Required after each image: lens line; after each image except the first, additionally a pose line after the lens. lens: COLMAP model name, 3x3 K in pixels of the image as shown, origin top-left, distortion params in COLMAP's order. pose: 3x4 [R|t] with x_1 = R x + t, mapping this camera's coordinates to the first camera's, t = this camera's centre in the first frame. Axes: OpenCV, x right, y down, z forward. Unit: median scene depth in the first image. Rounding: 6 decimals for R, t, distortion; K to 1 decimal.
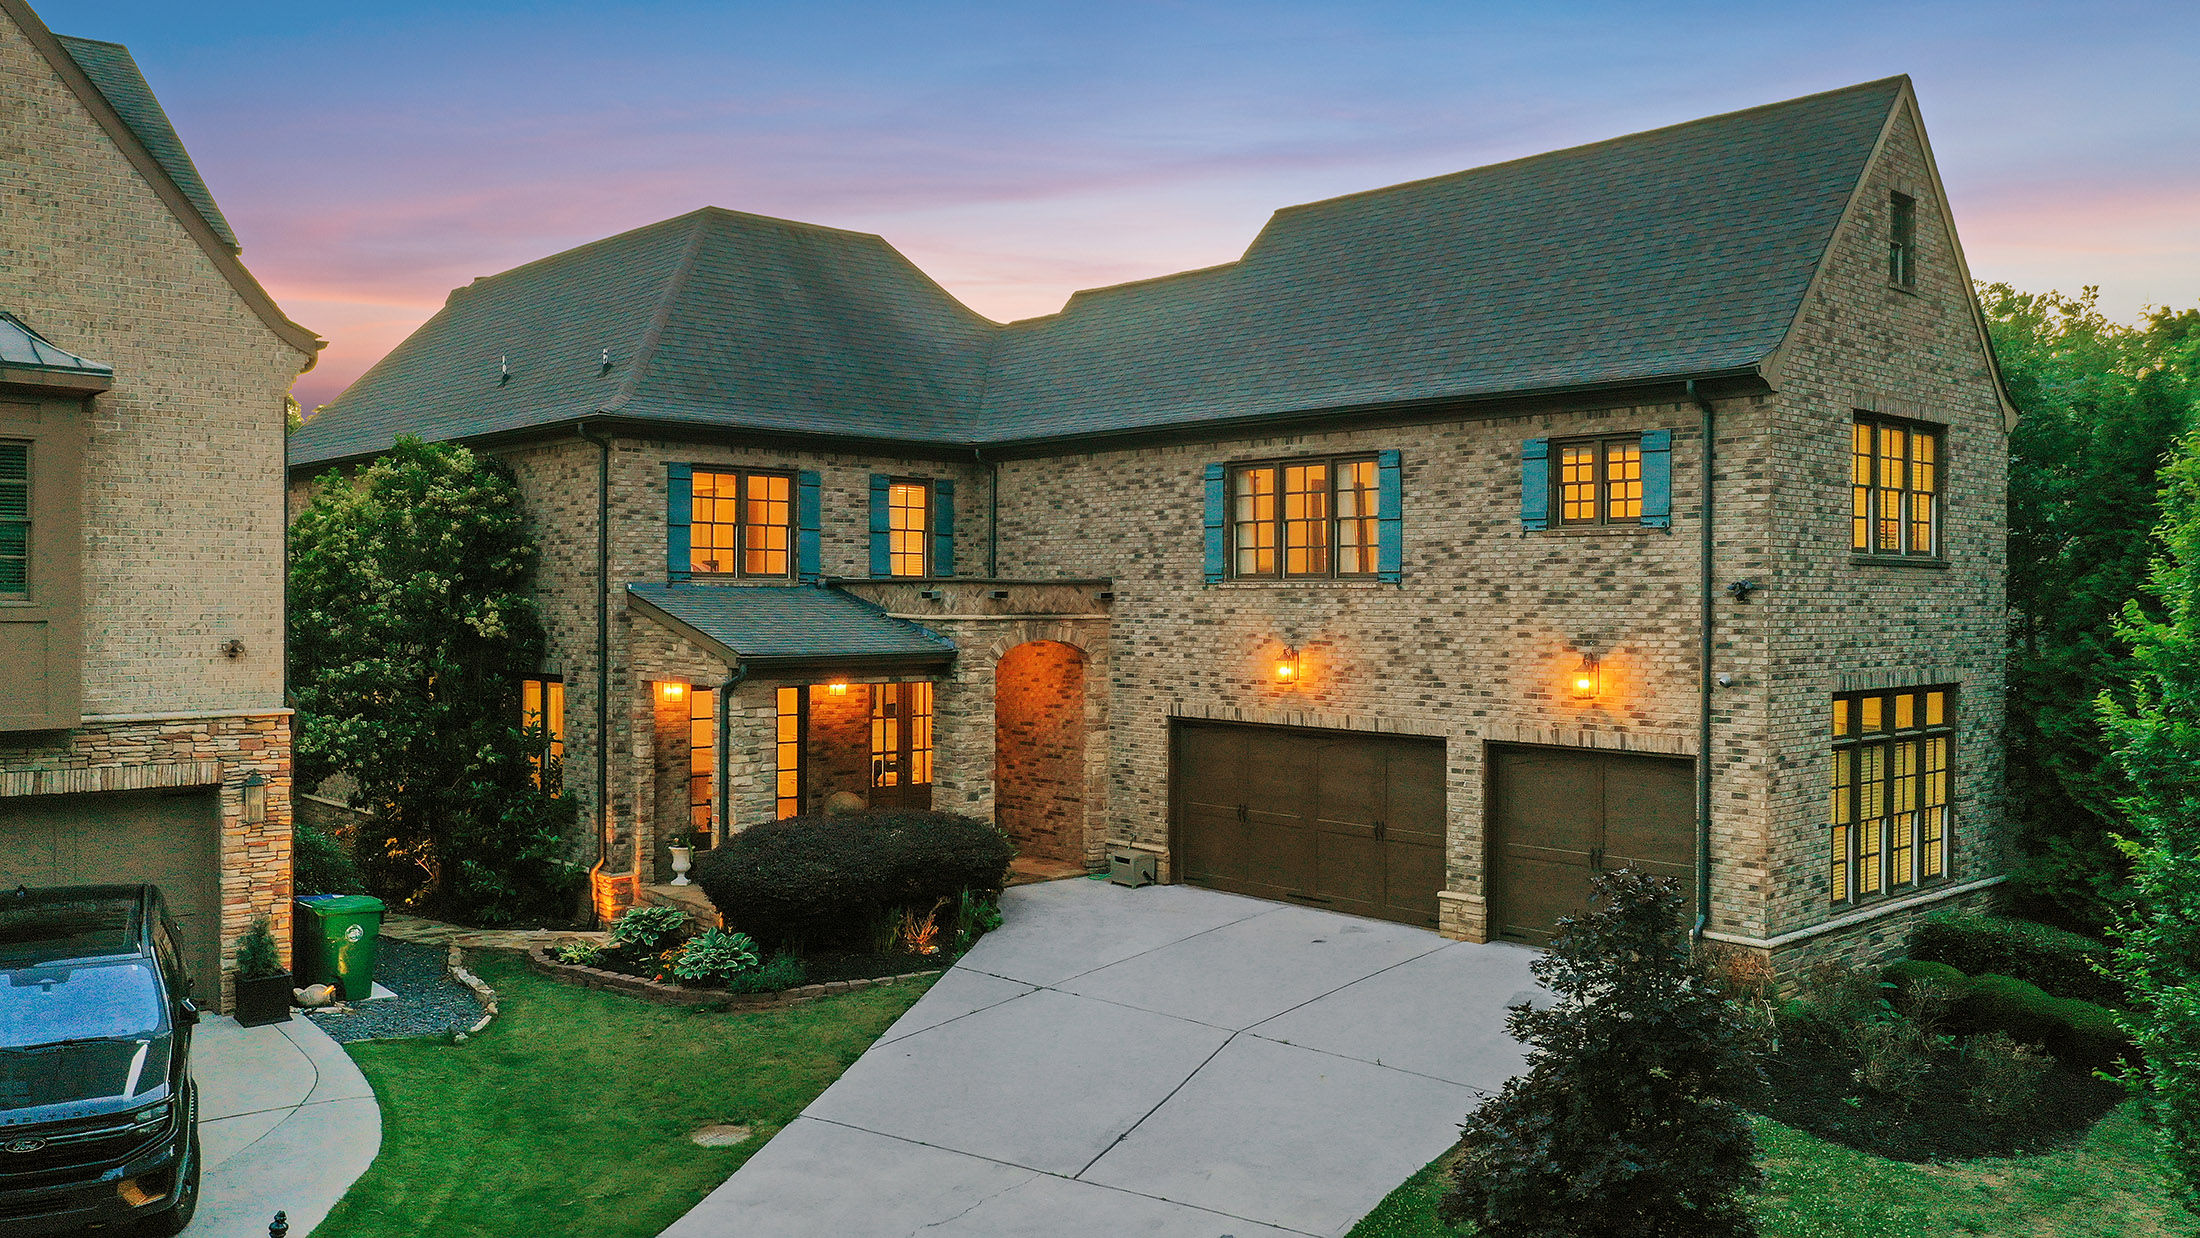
lens RADIAL K [[1799.8, 0, 1100.4], [0, 1799.8, 620.4], [0, 0, 1]] dist [-0.012279, 0.006033]
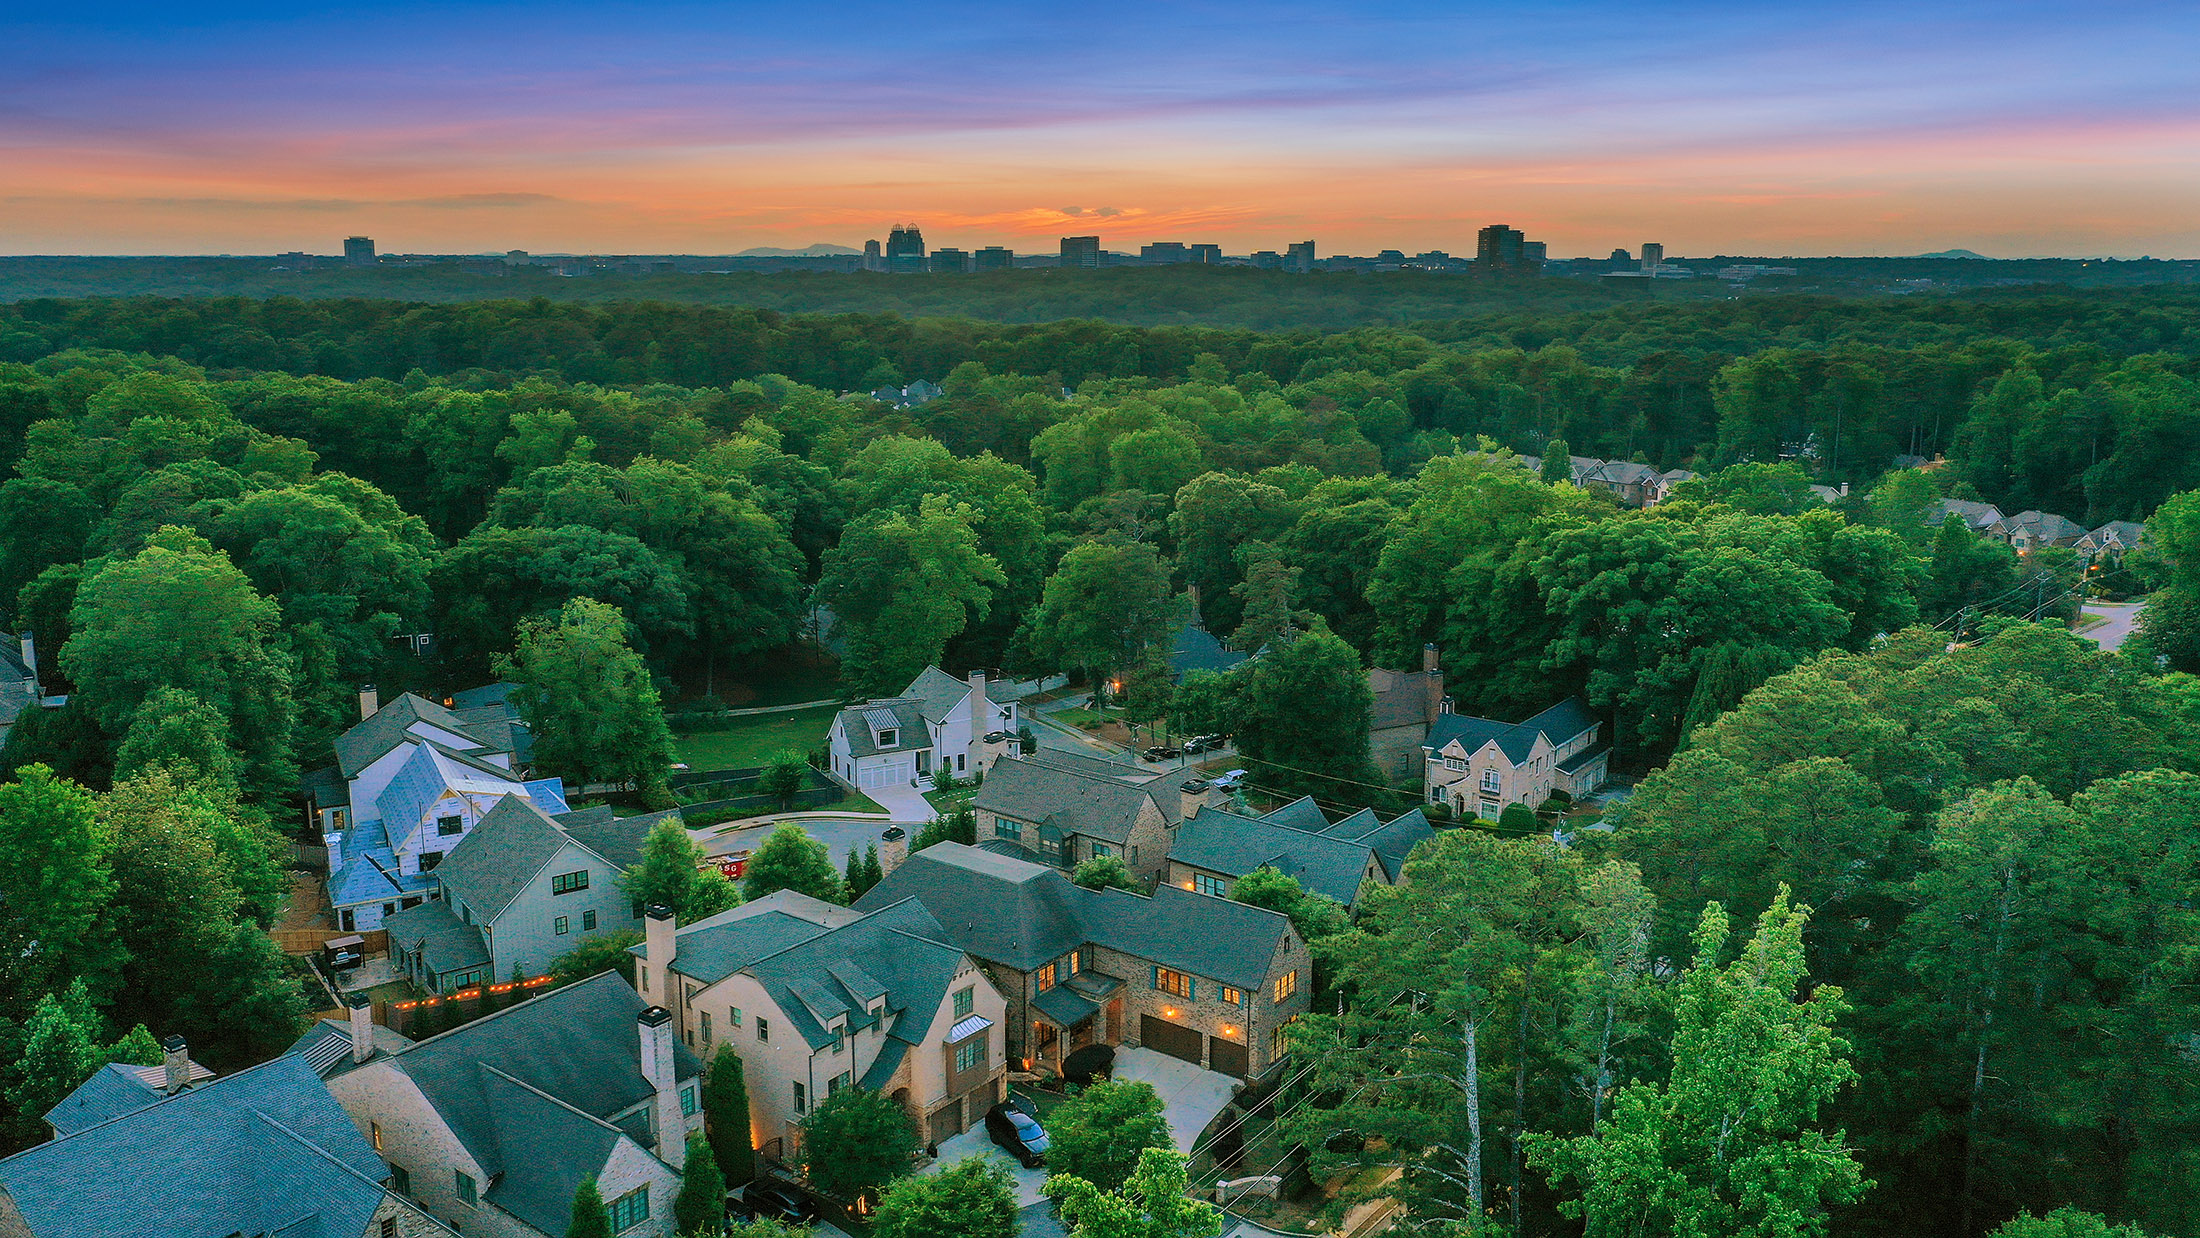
lens RADIAL K [[1799.8, 0, 1103.4], [0, 1799.8, 619.3], [0, 0, 1]] dist [-0.012279, 0.006033]
pose [[0.983956, -0.030471, 0.175791, -0.893399], [-0.000855, 0.984491, 0.175435, -1.869120], [-0.178410, -0.172770, 0.968669, -3.491366]]
